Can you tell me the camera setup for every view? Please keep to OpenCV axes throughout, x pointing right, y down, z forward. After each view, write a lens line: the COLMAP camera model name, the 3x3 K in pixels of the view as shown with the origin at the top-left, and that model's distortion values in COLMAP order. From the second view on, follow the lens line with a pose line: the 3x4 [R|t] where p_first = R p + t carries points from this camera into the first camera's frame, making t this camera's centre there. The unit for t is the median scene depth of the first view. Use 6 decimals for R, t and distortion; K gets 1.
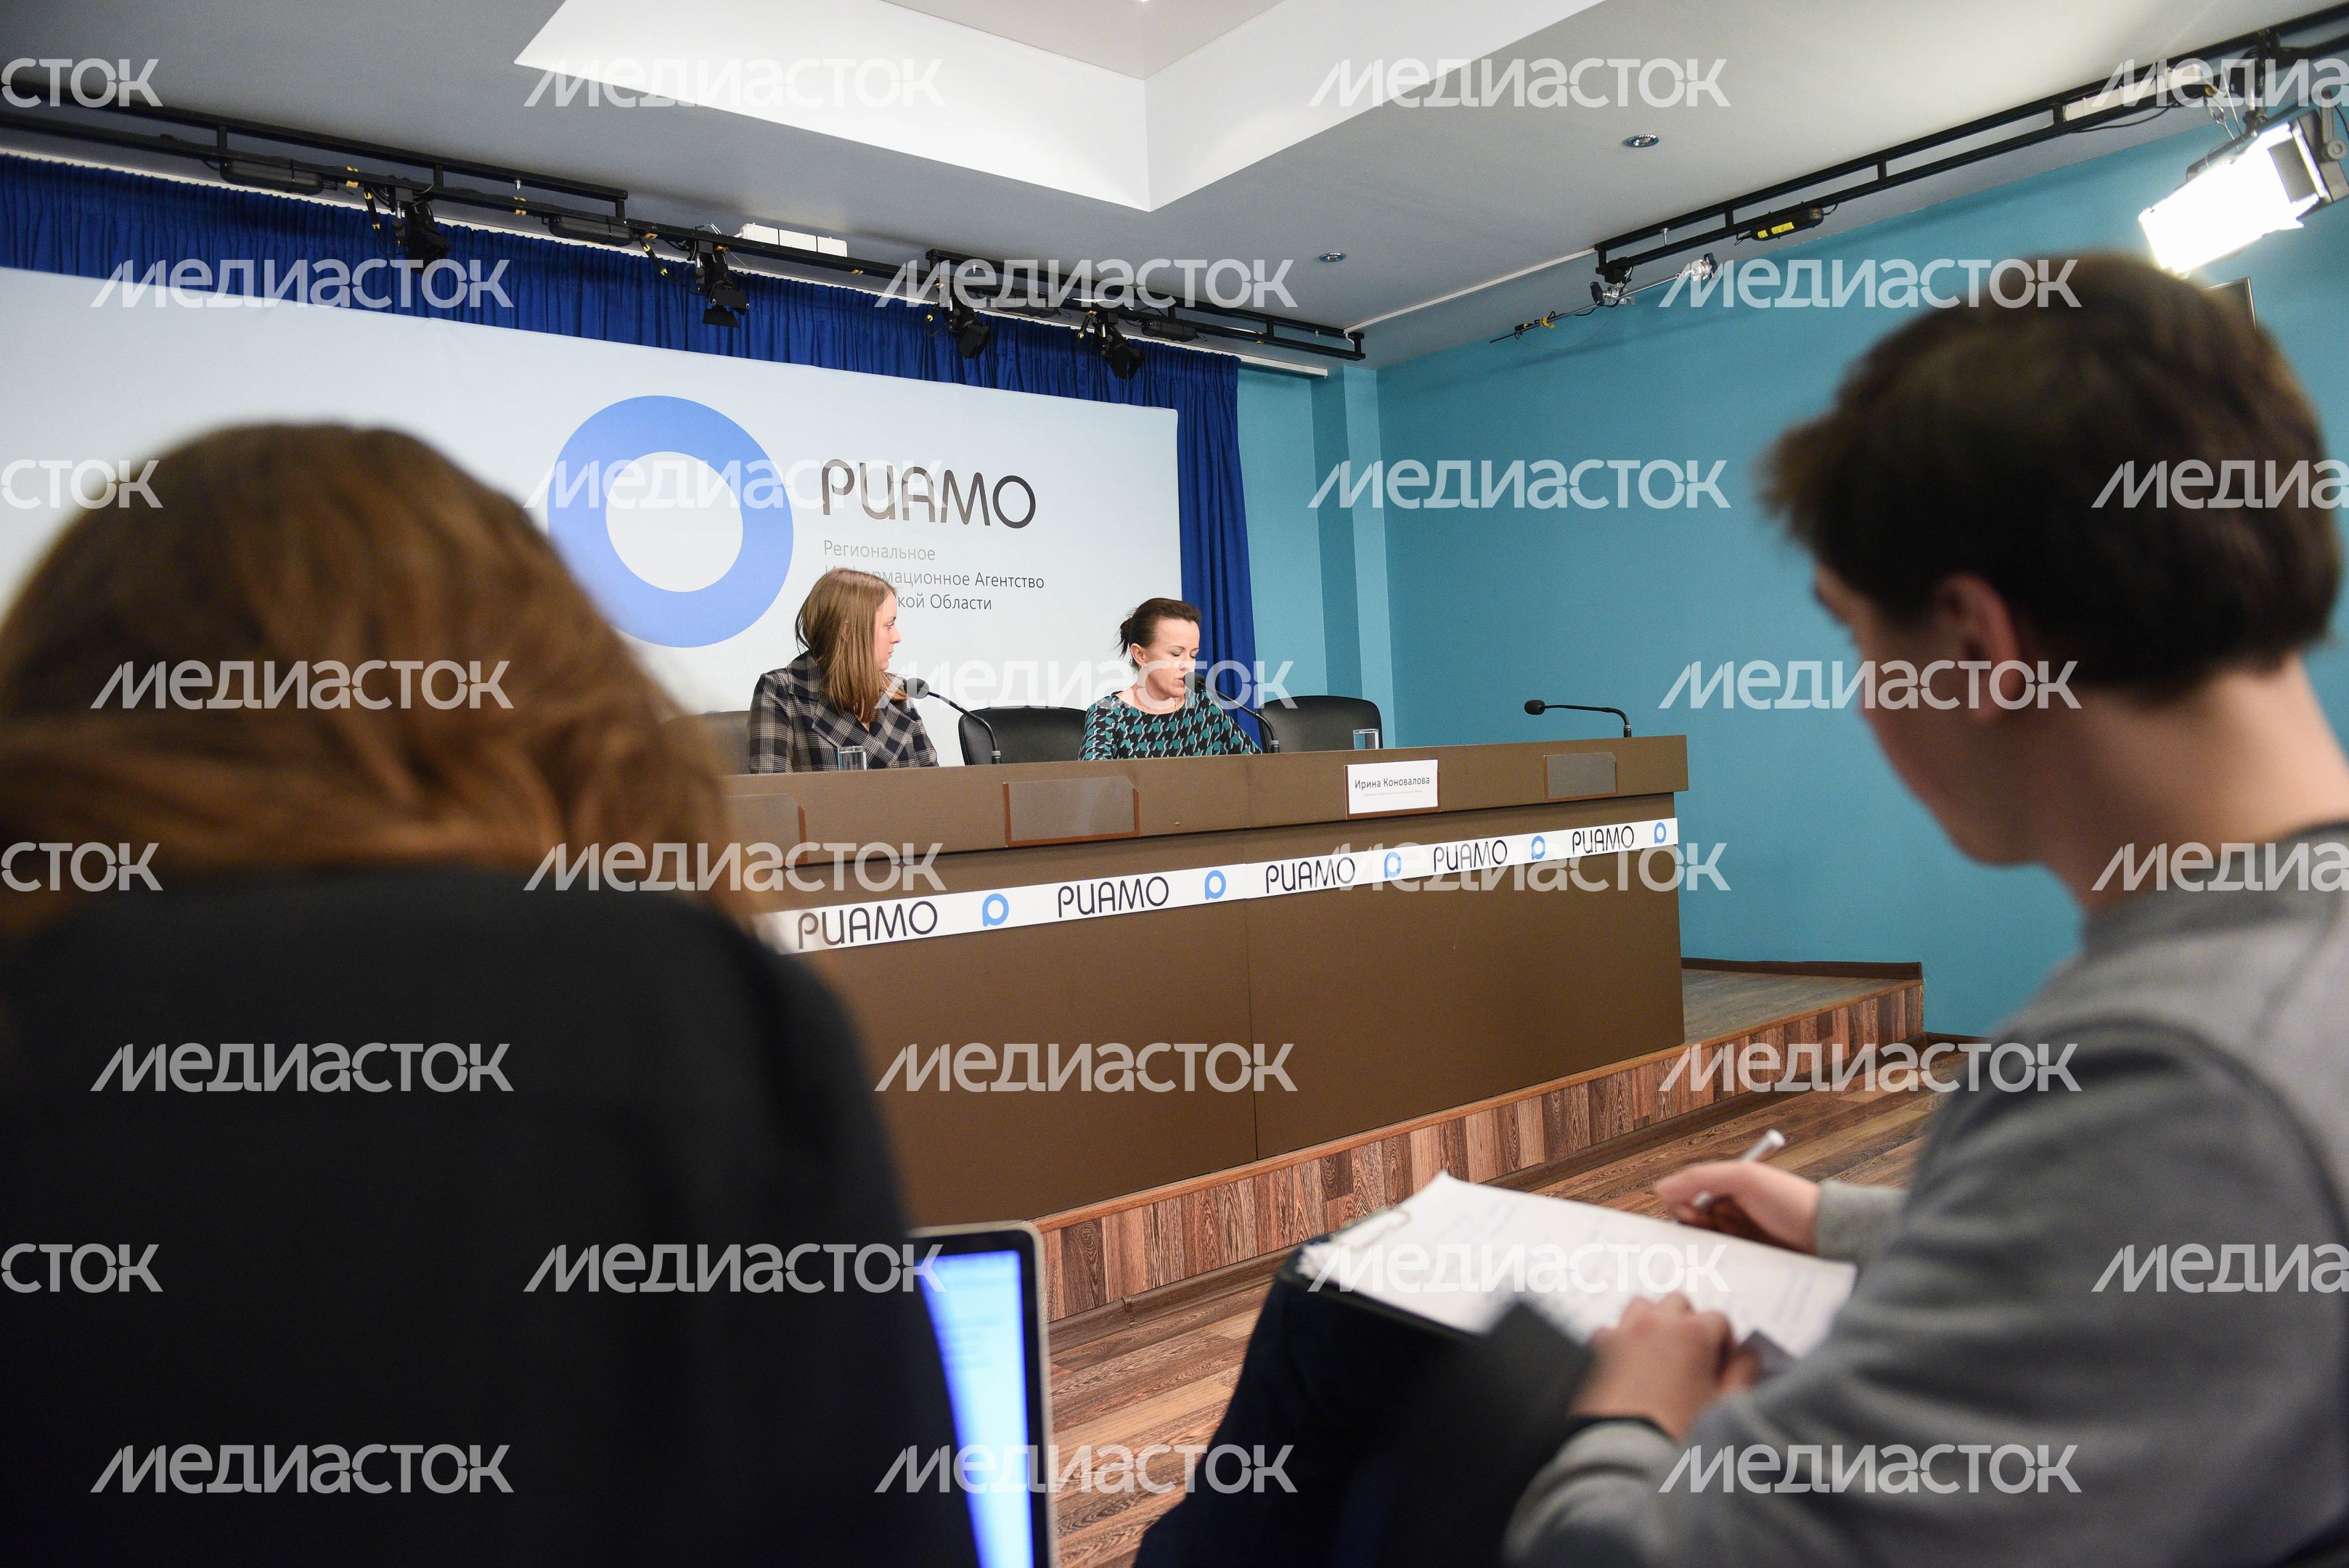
lens RADIAL K [[1631.3, 0, 1225.2], [0, 1631.3, 793.6], [0, 0, 1]] dist [-0.034494, -0.004294]
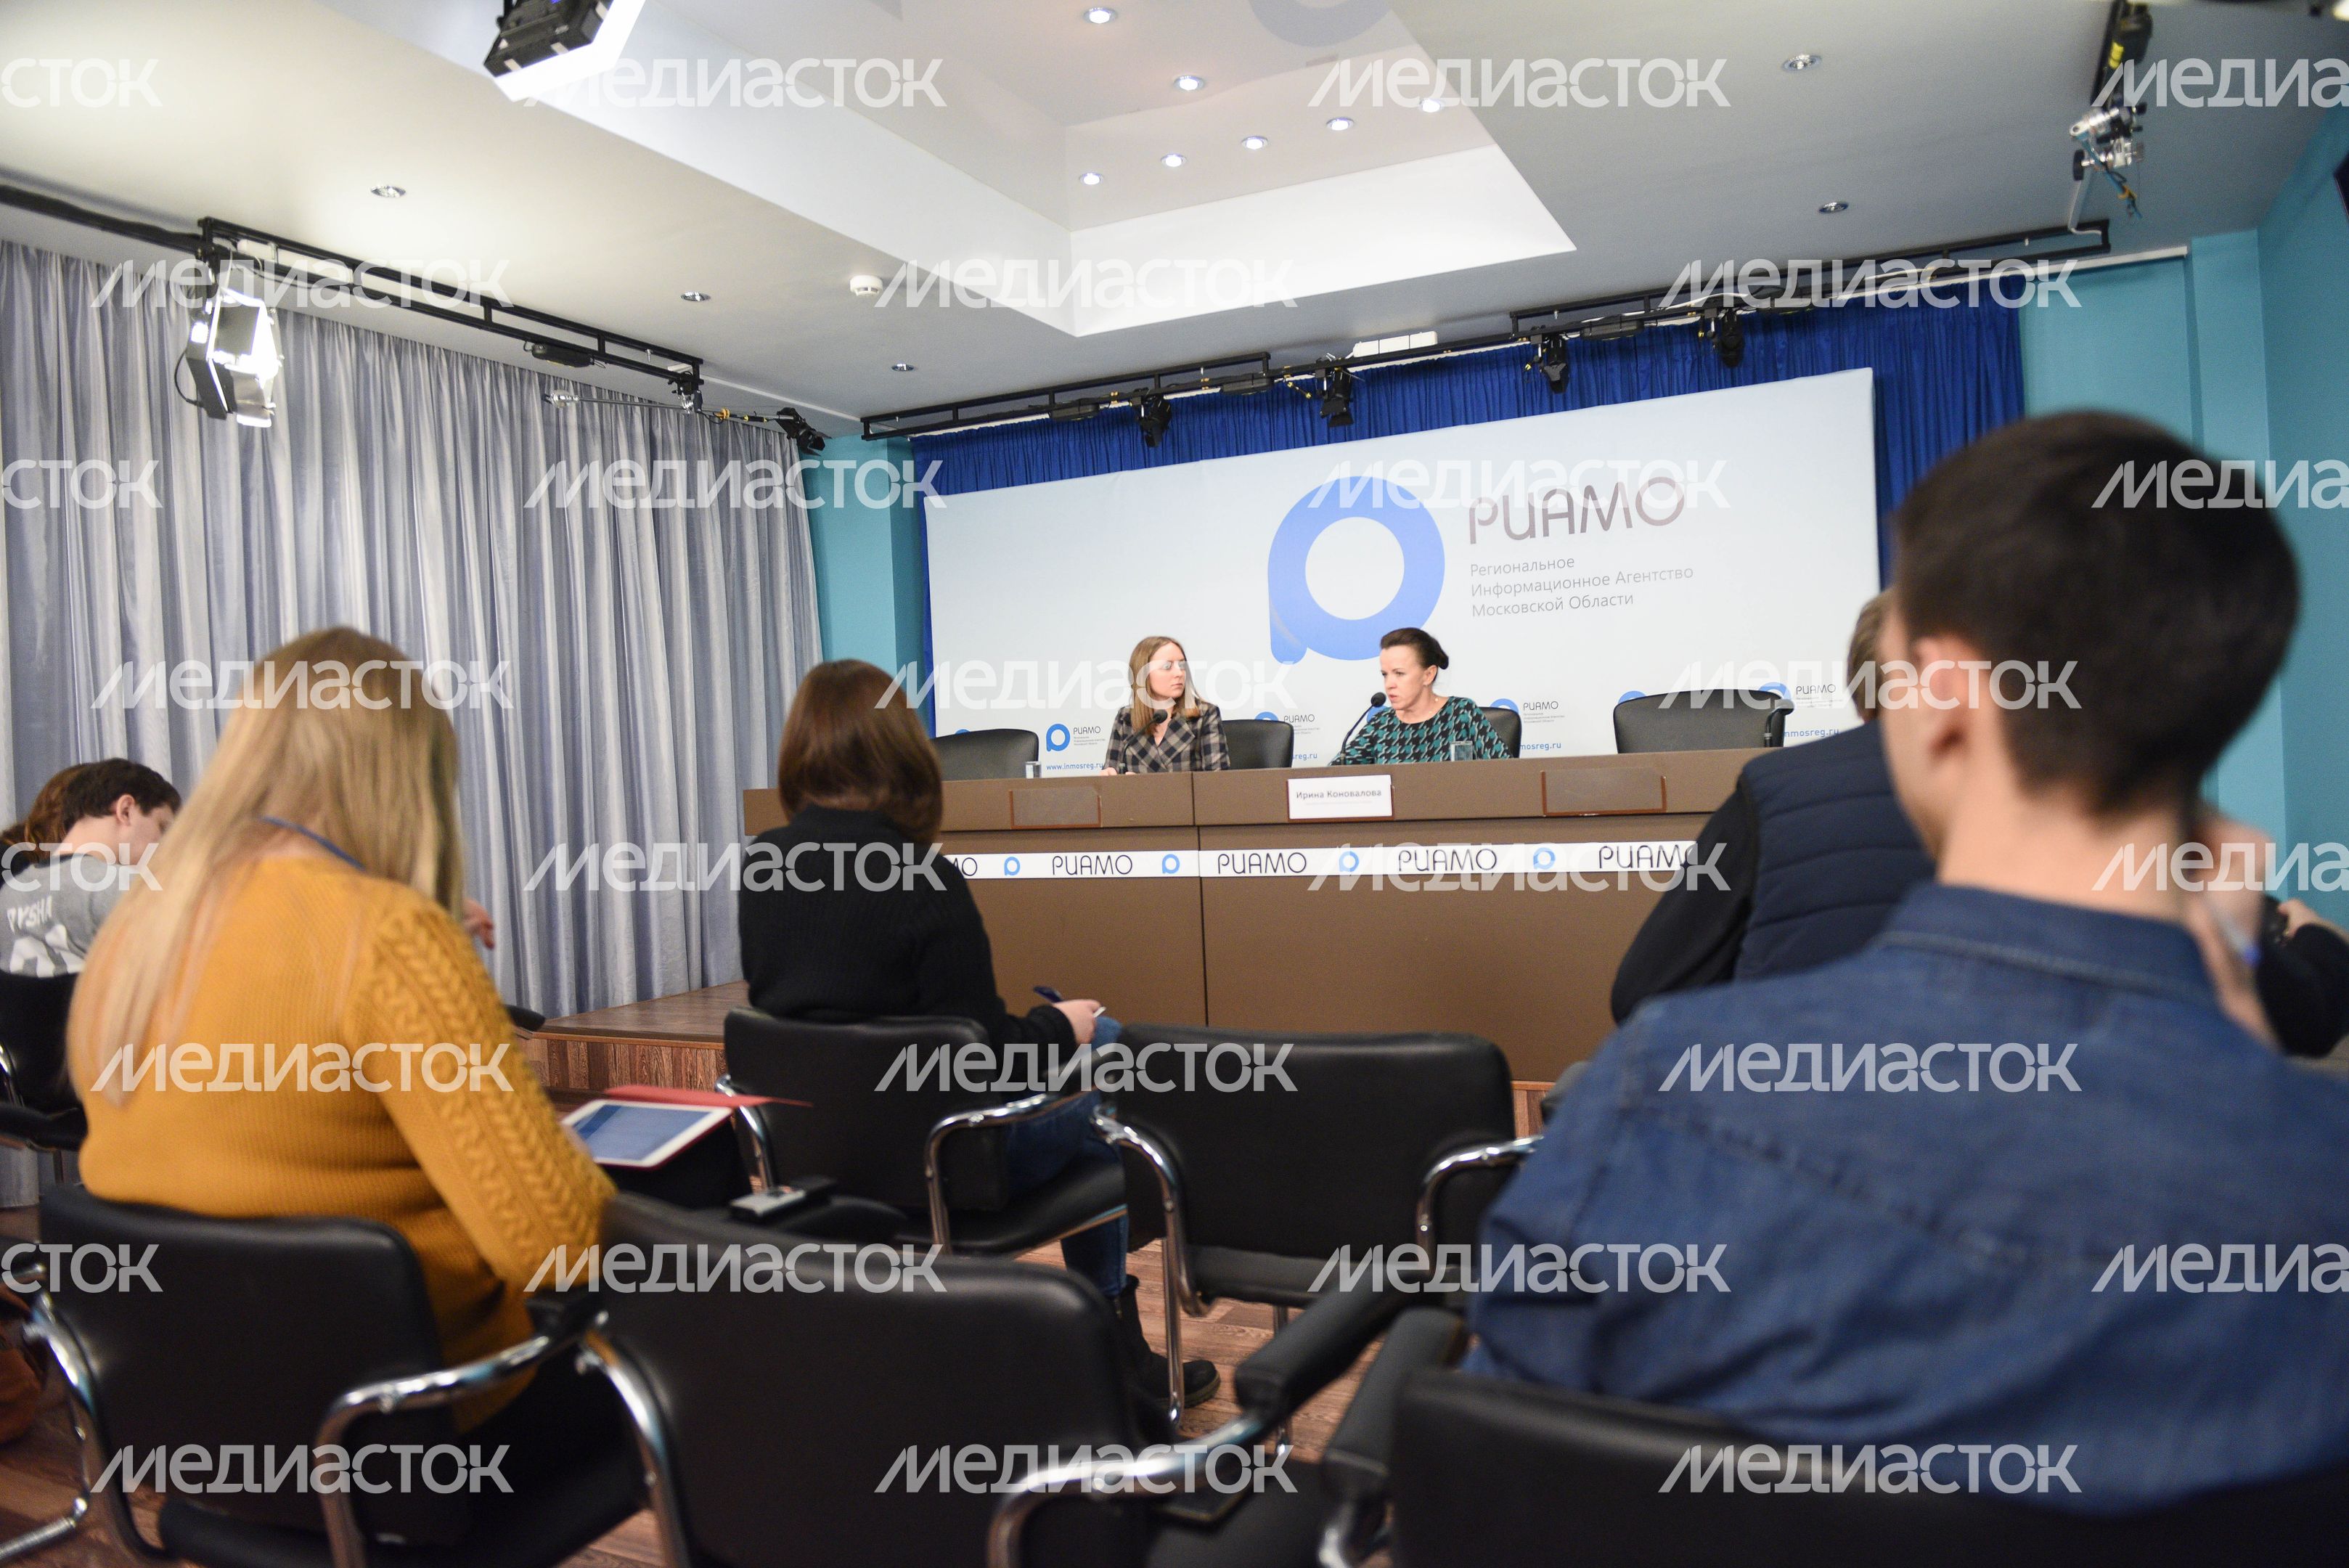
lens RADIAL K [[1631.3, 0, 1165.7], [0, 1631.3, 780.7], [0, 0, 1]] dist [-0.034494, -0.004294]
pose [[0.392651, 0.045601, -0.918556, 0.915928], [0.006992, 0.998593, 0.052563, -0.063911], [0.919661, -0.027061, 0.391780, 0.323667]]
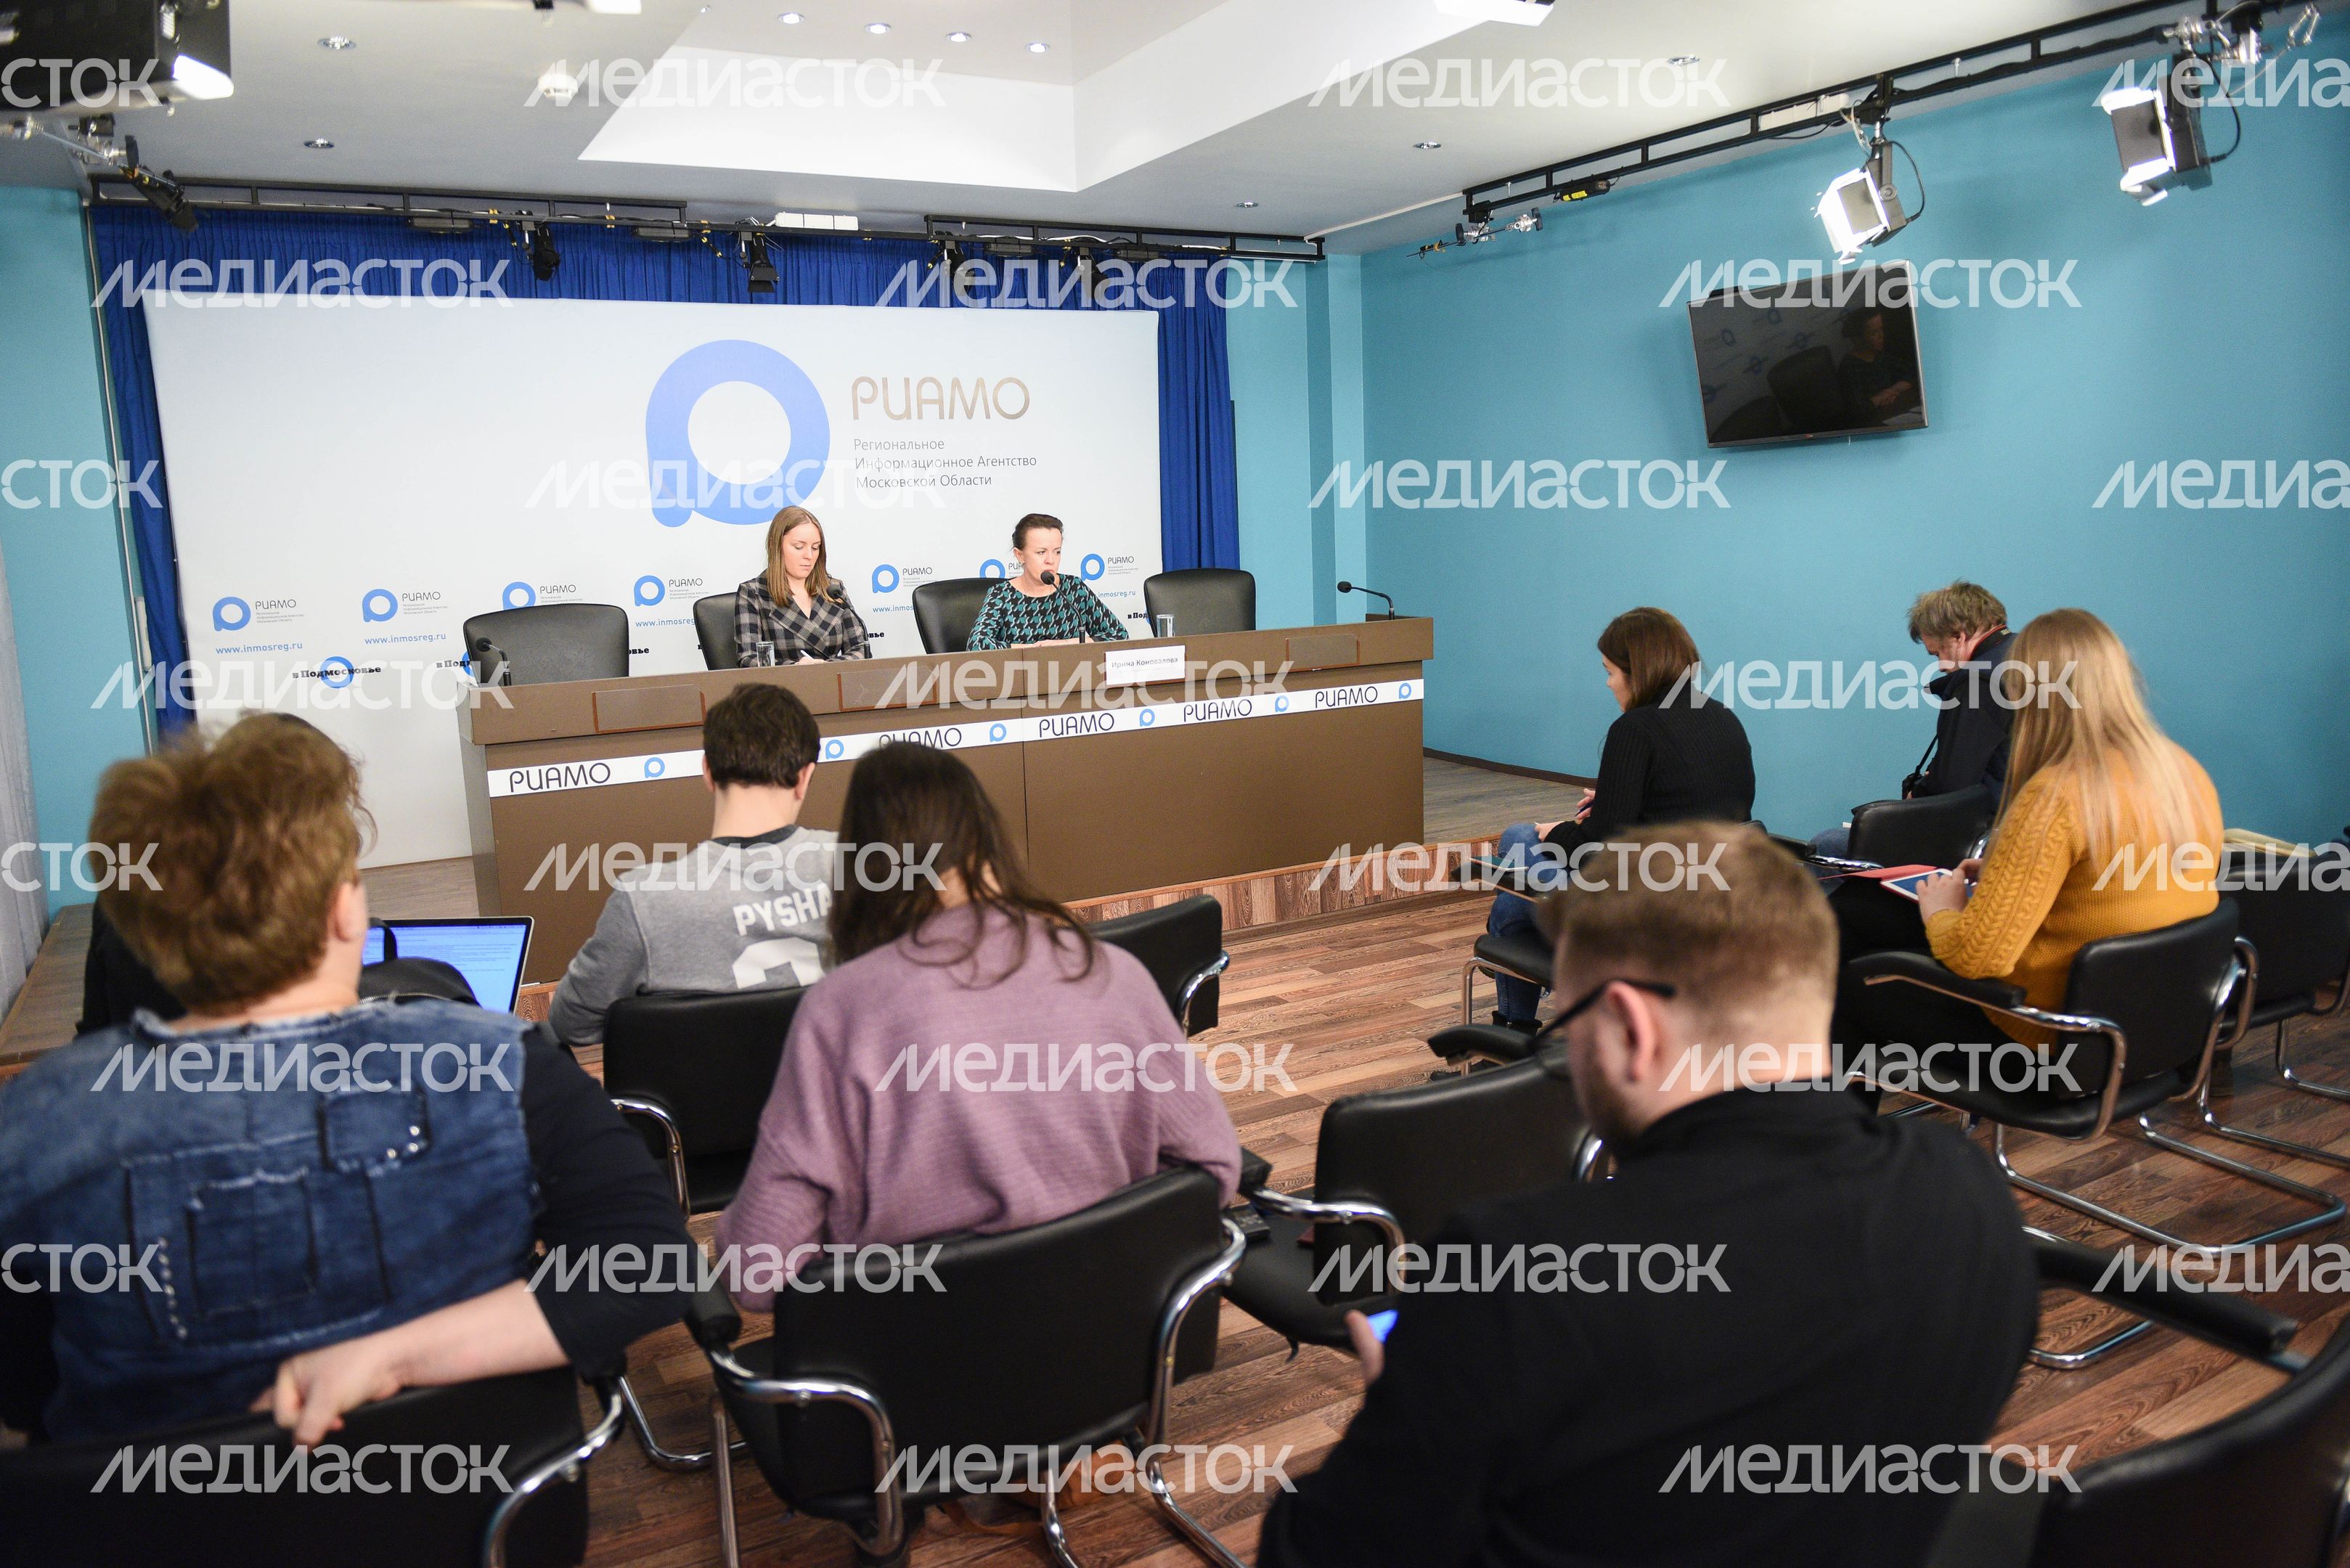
lens RADIAL K [[1631.9, 0, 1221.6], [0, 1631.9, 828.0], [0, 0, 1]] dist [-0.034494, -0.004294]
pose [[0.982819, 0.056760, -0.175630, 0.345789], [-0.023817, 0.982587, 0.184271, -0.105458], [0.183031, -0.176922, 0.967056, -0.346768]]
